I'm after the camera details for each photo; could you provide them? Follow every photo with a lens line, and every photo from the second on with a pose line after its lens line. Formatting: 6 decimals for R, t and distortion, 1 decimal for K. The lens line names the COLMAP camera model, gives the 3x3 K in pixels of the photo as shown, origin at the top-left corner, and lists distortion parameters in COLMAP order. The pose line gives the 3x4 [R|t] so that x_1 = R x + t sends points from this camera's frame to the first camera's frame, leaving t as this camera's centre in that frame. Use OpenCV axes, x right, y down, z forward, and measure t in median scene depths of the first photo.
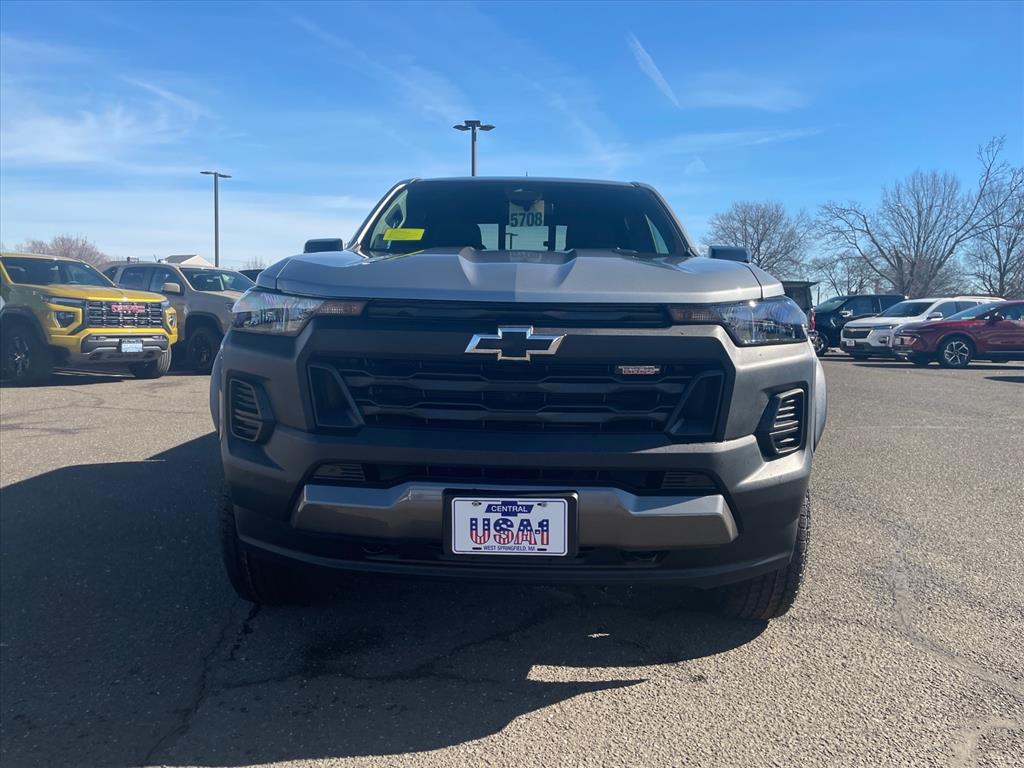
lens RADIAL K [[784.8, 0, 507.2], [0, 784.8, 376.2], [0, 0, 1]] dist [0.080208, -0.120027]
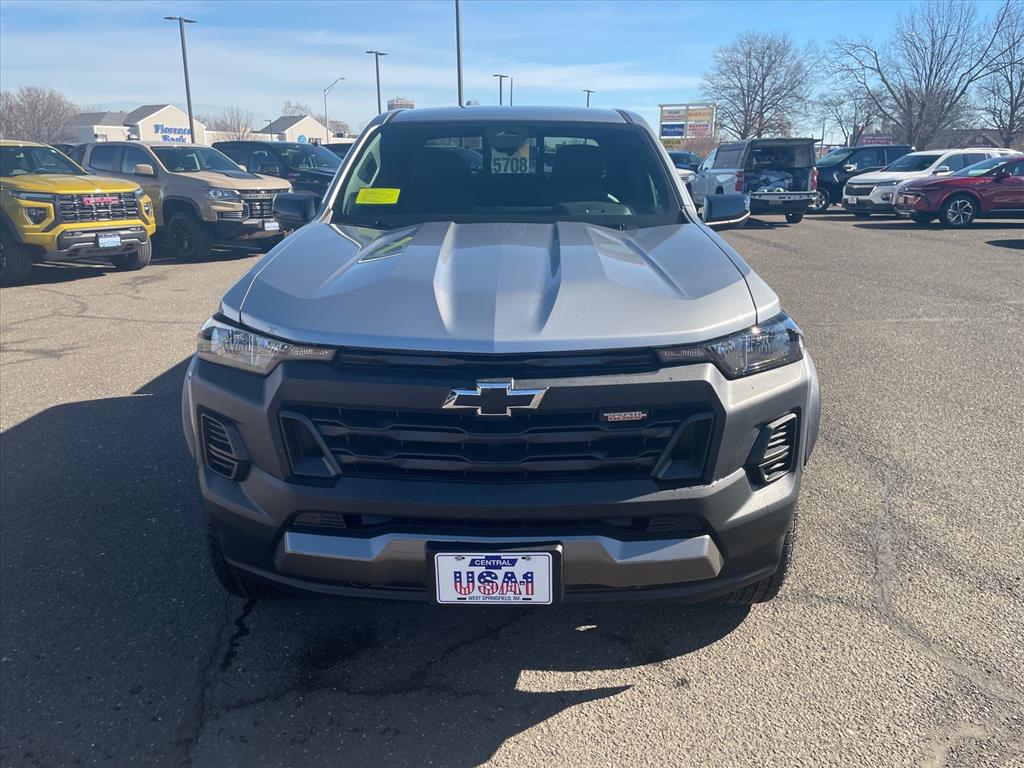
lens RADIAL K [[784.8, 0, 507.2], [0, 784.8, 376.2], [0, 0, 1]] dist [0.080208, -0.120027]
pose [[0.999733, -0.022930, 0.003012, 0.018999], [0.021915, 0.980871, 0.193422, -0.210385], [-0.007390, -0.193304, 0.981111, 0.061507]]
